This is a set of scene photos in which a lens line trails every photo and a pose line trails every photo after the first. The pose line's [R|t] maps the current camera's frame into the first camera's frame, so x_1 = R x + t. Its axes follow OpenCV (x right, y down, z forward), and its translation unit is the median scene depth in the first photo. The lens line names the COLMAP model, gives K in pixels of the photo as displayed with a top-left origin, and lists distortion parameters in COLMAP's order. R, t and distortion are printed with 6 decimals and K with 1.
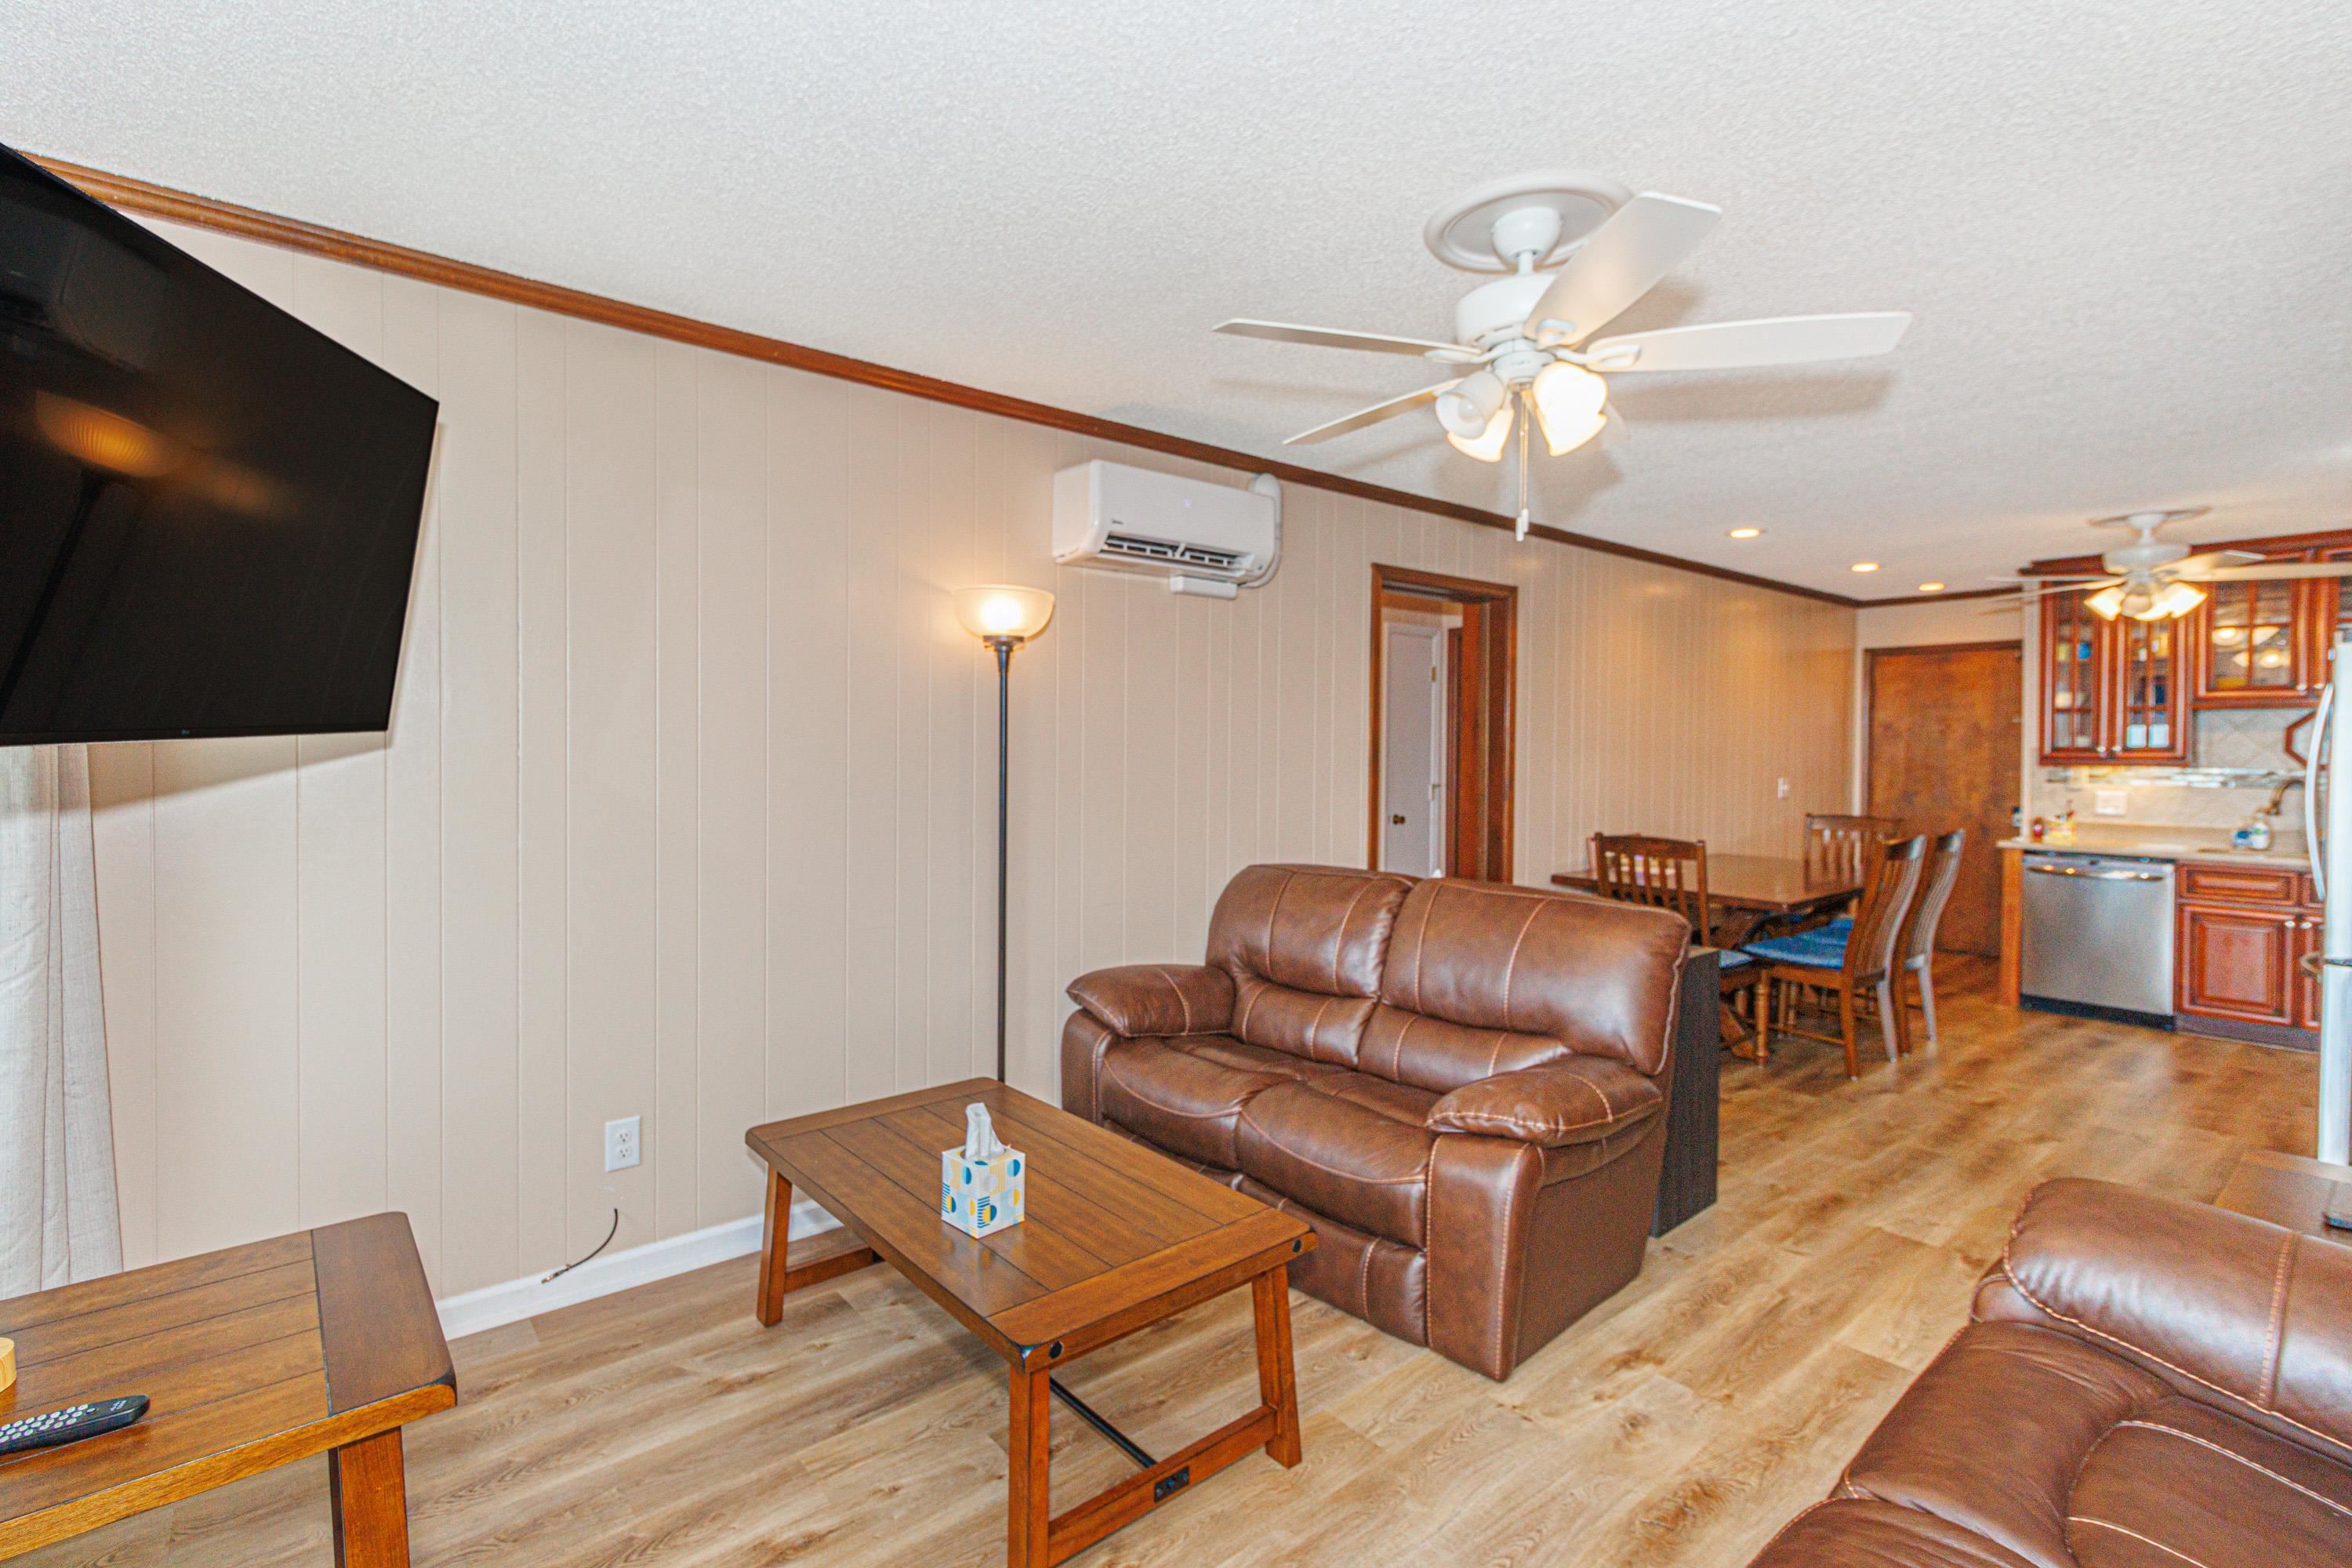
lens RADIAL K [[1087.8, 0, 1175.4], [0, 1087.8, 782.8], [0, 0, 1]] dist [0.001078, 0.002143]
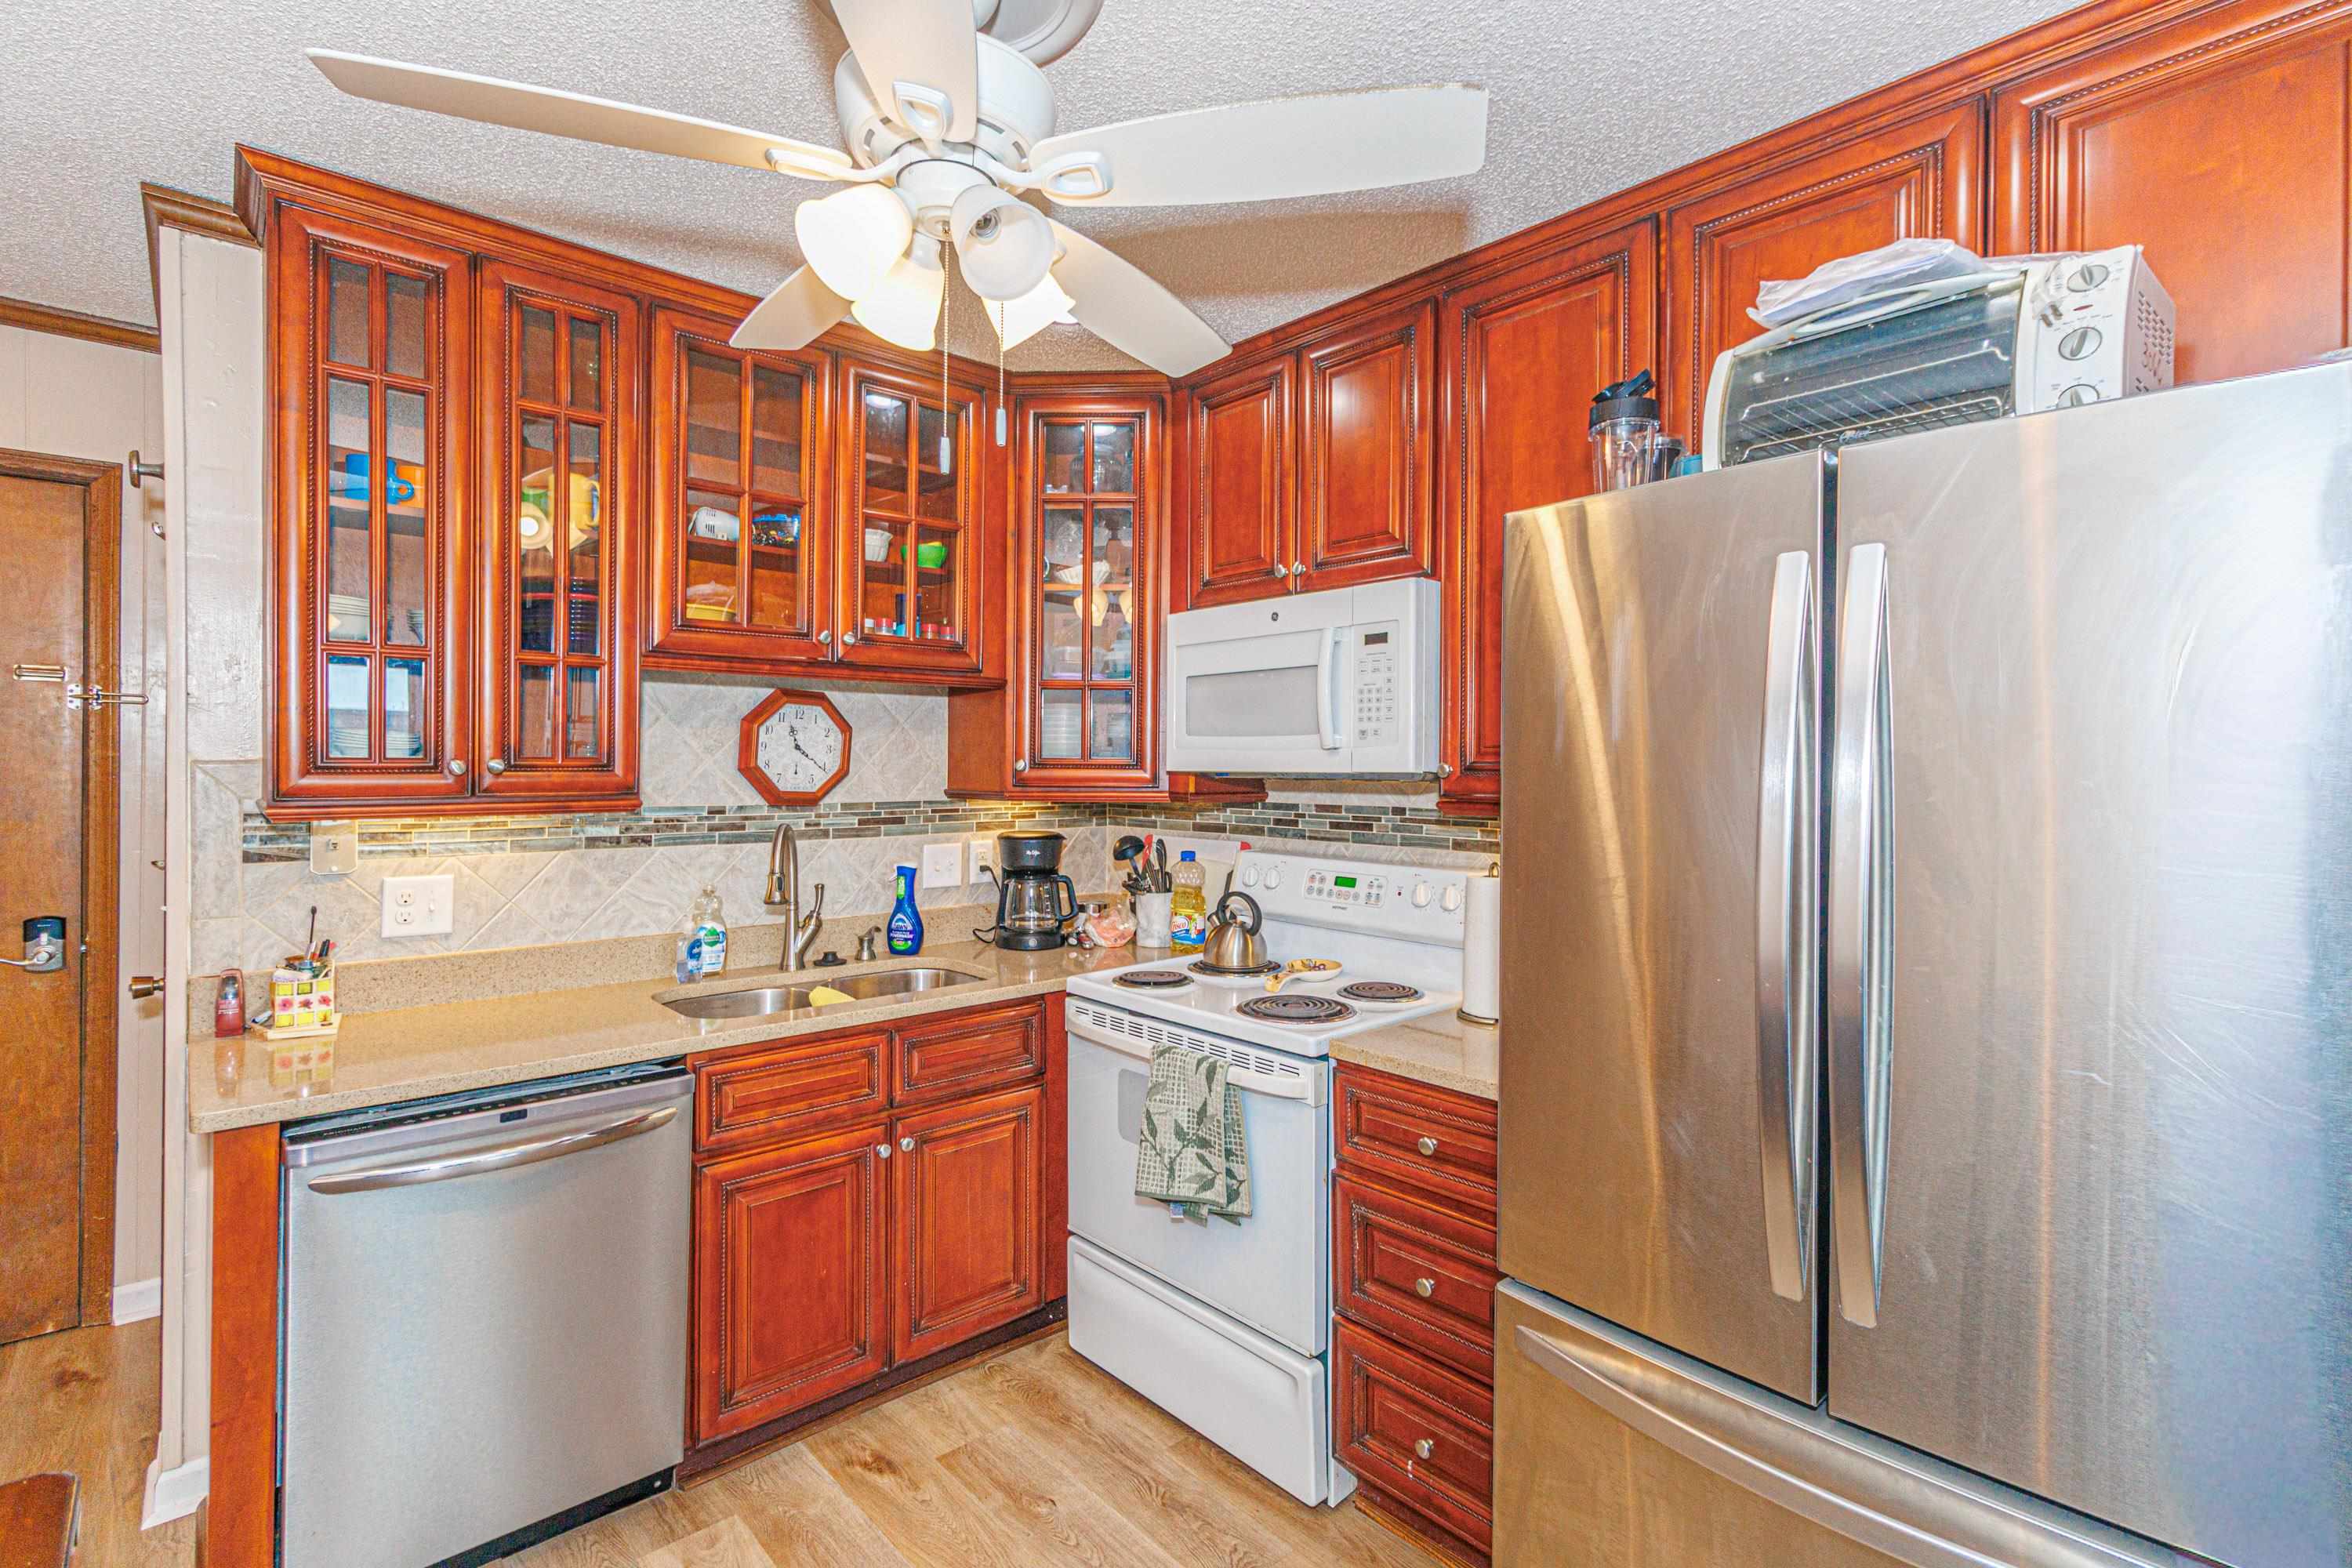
lens RADIAL K [[1087.8, 0, 1154.8], [0, 1087.8, 765.7], [0, 0, 1]] dist [0.001078, 0.002143]
pose [[-0.019744, -0.016472, 0.999669, 0.481591], [0.021467, 0.999627, 0.016896, -0.031057], [-0.999575, 0.021794, -0.019383, 0.757631]]
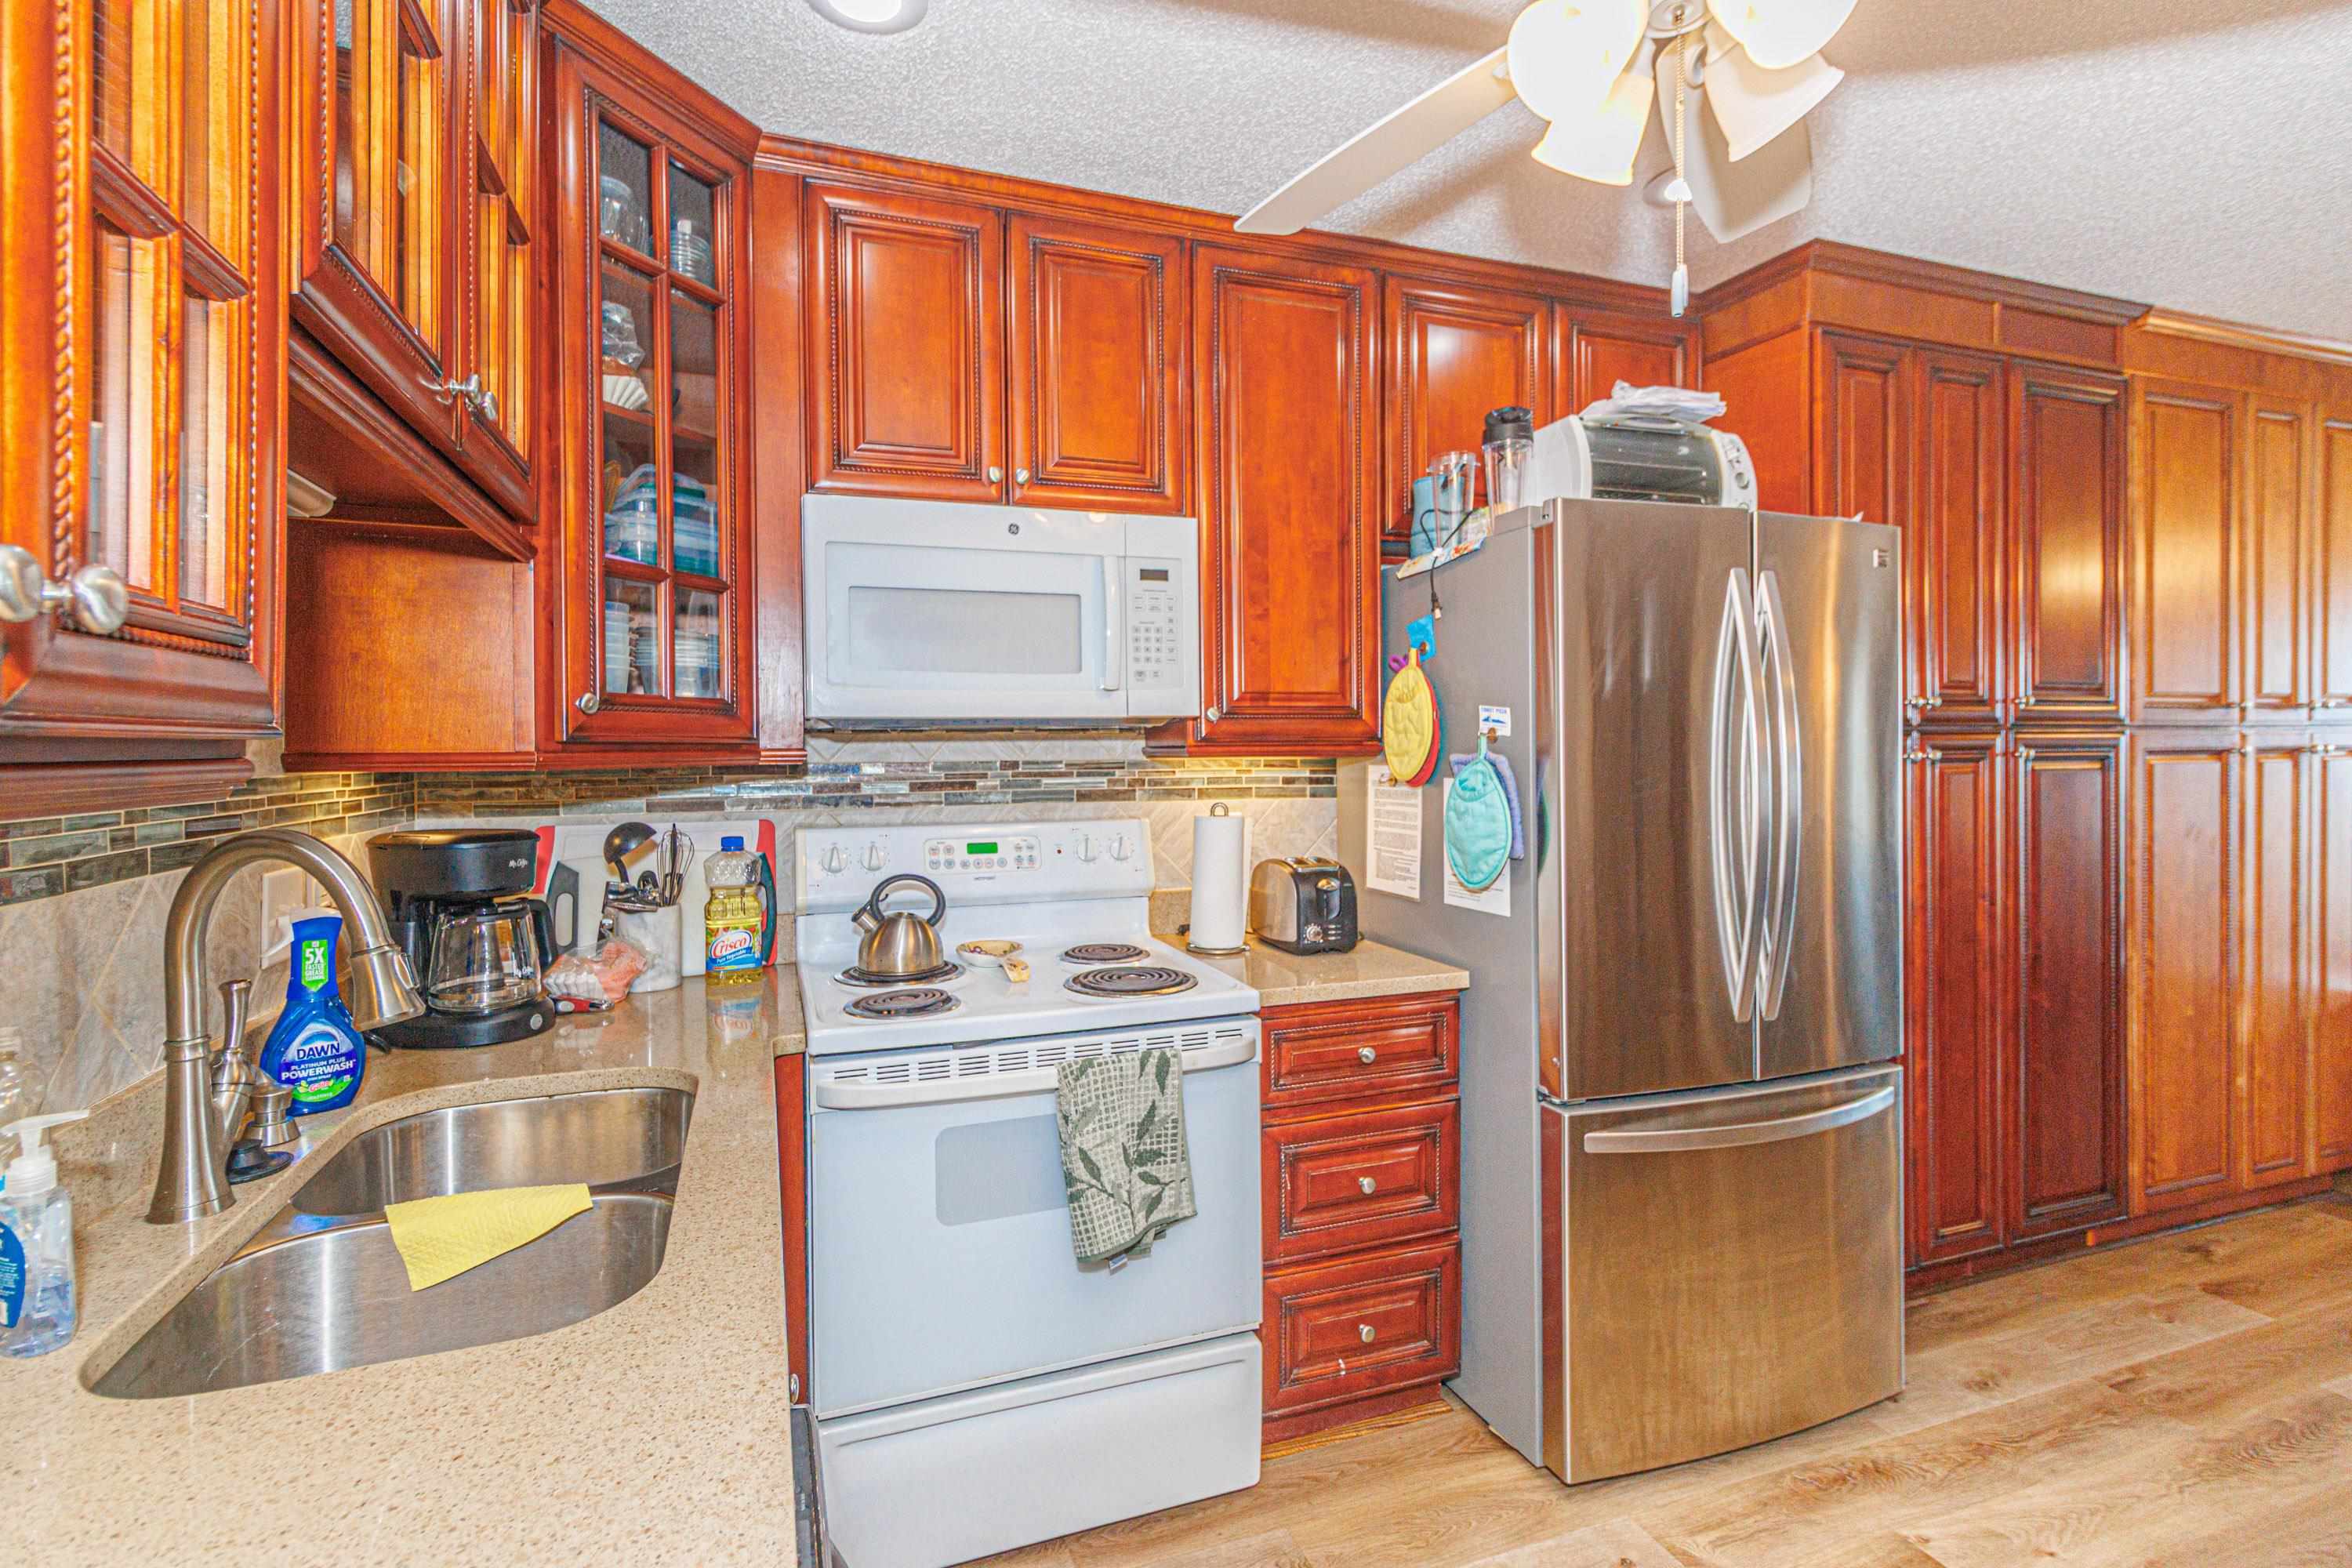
lens RADIAL K [[1087.8, 0, 1173.6], [0, 1087.8, 754.7], [0, 0, 1]] dist [0.001078, 0.002143]
pose [[-0.939906, -0.006611, 0.341370, 0.726174], [0.005736, 0.999366, 0.035148, -0.020707], [-0.341386, 0.034994, -0.939272, 1.005388]]
